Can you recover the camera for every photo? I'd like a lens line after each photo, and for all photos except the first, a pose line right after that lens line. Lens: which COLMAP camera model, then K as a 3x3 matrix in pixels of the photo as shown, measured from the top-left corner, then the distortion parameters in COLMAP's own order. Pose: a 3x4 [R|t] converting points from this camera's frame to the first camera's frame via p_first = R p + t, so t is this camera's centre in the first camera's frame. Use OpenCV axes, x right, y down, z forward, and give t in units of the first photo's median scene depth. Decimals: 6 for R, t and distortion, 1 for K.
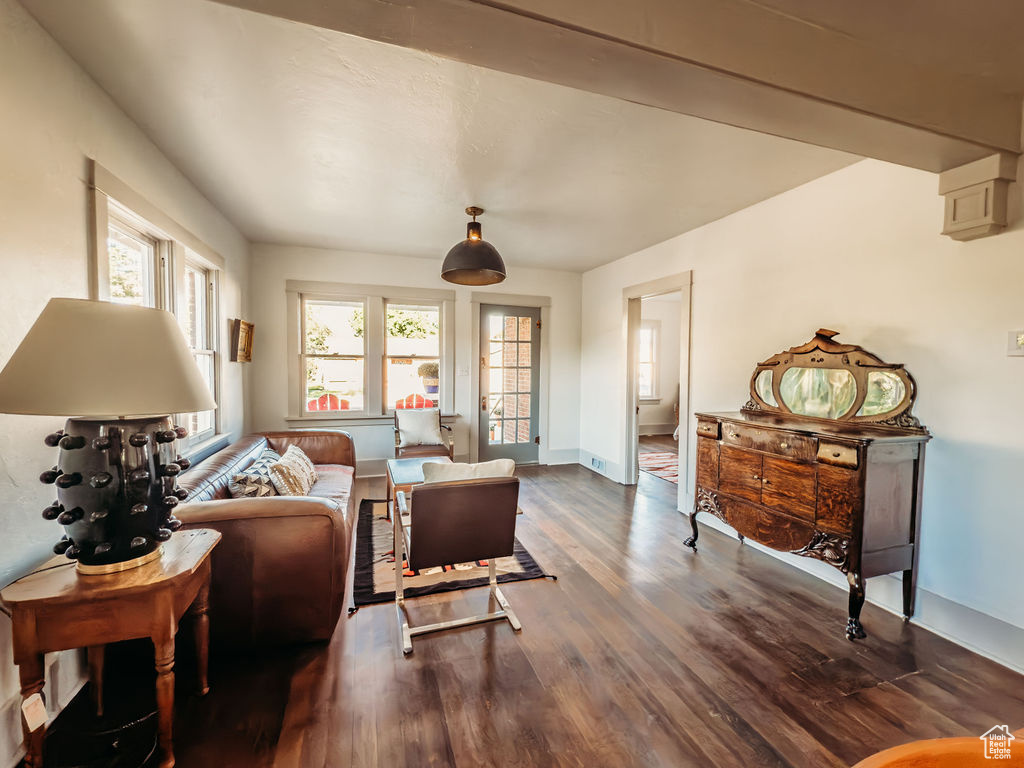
lens RADIAL K [[419.8, 0, 512.0], [0, 419.8, 384.0], [0, 0, 1]] dist [0.000188, -0.000033]
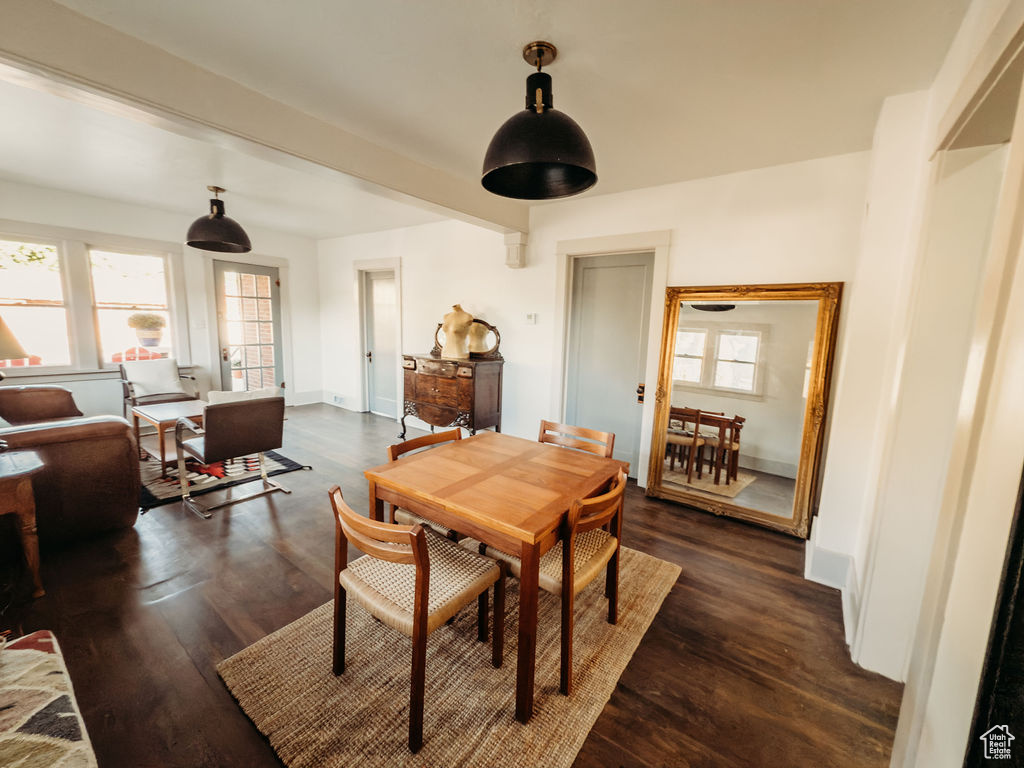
lens RADIAL K [[408.4, 0, 512.0], [0, 408.4, 384.0], [0, 0, 1]] dist [-0.000512, -0.000073]
pose [[0.824942, -0.067670, 0.561152, -0.095966], [0.001004, 0.992981, 0.118269, -0.003273], [-0.565217, -0.097001, 0.819220, -0.529808]]
